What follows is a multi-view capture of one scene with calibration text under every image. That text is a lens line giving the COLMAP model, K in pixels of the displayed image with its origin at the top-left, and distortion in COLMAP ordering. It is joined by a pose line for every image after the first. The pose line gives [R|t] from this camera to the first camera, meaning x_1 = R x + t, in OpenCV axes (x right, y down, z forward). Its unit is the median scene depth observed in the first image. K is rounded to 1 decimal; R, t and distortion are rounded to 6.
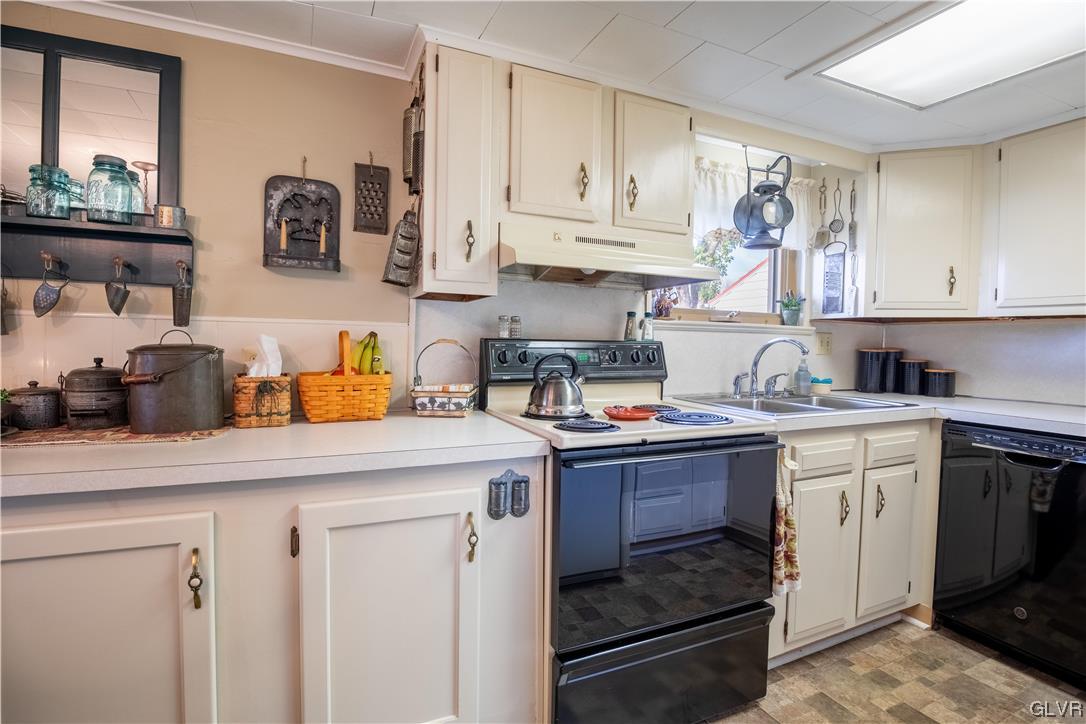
lens RADIAL K [[532.0, 0, 550.7], [0, 532.0, 360.5], [0, 0, 1]] dist [-0.023105, -0.002118]
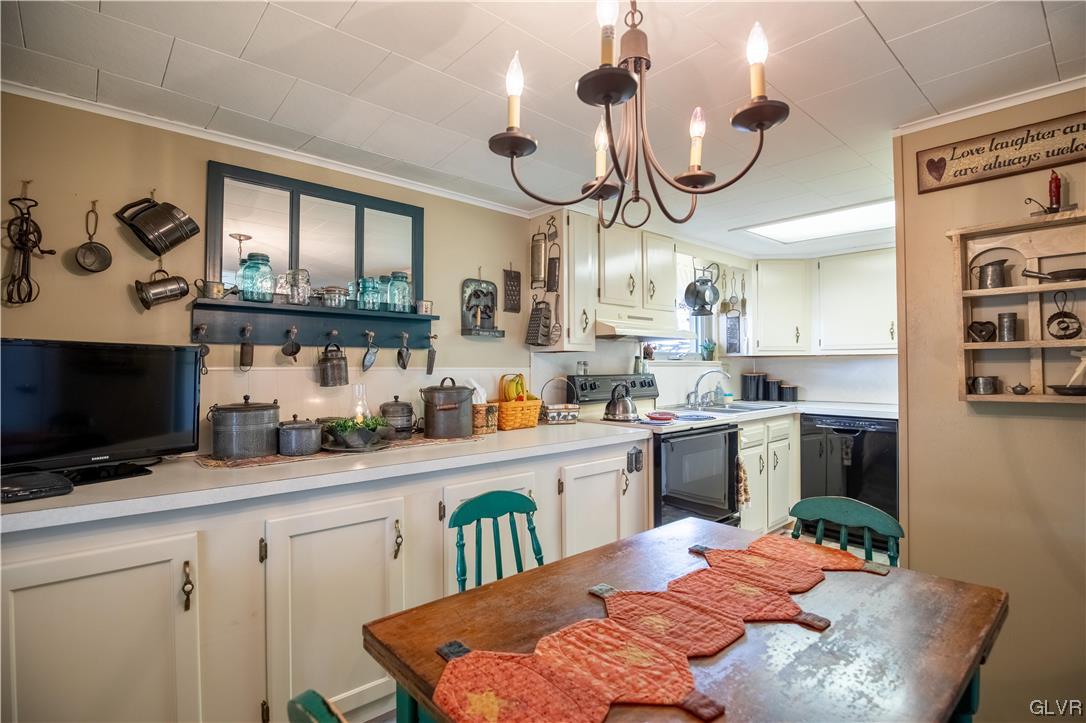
lens RADIAL K [[522.8, 0, 552.7], [0, 522.8, 359.5], [0, 0, 1]] dist [-0.019751, -0.006160]
pose [[0.955250, -0.016603, 0.295332, -0.647795], [0.030279, 0.998667, -0.041795, -0.025579], [-0.294245, 0.048867, 0.954480, -0.509302]]
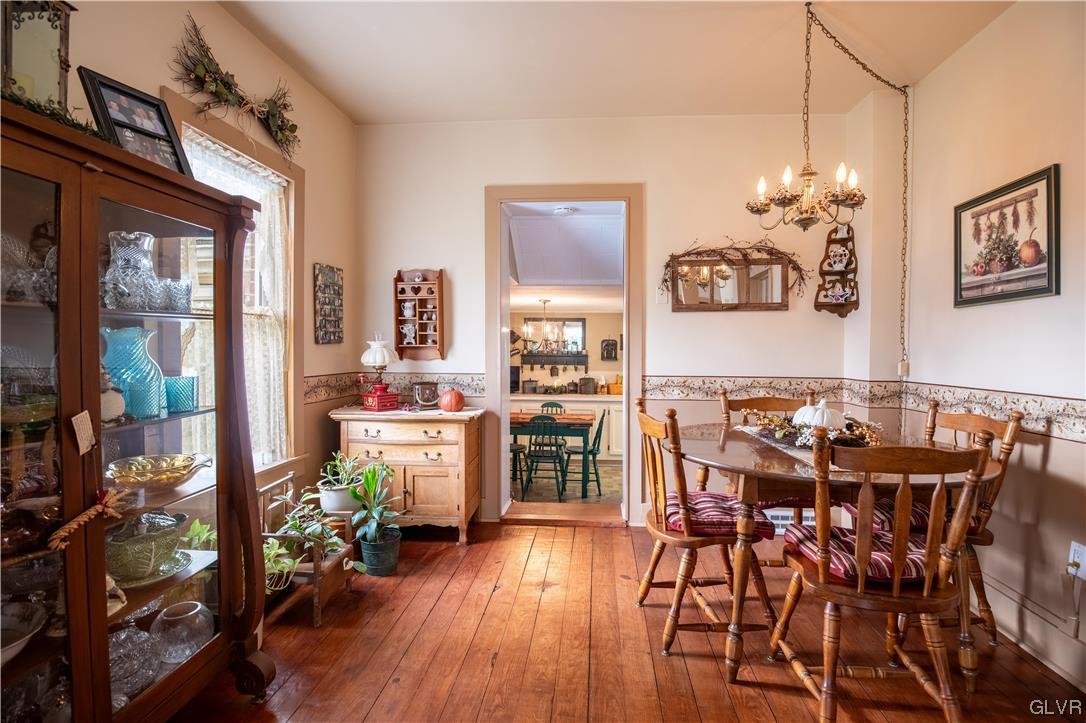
lens RADIAL K [[532.0, 0, 550.7], [0, 532.0, 360.0], [0, 0, 1]] dist [-0.023105, -0.002118]
pose [[0.865366, -0.004405, -0.501122, 1.175427], [-0.007369, 0.999741, -0.021514, -0.066144], [0.501087, 0.022310, 0.865109, -2.720778]]
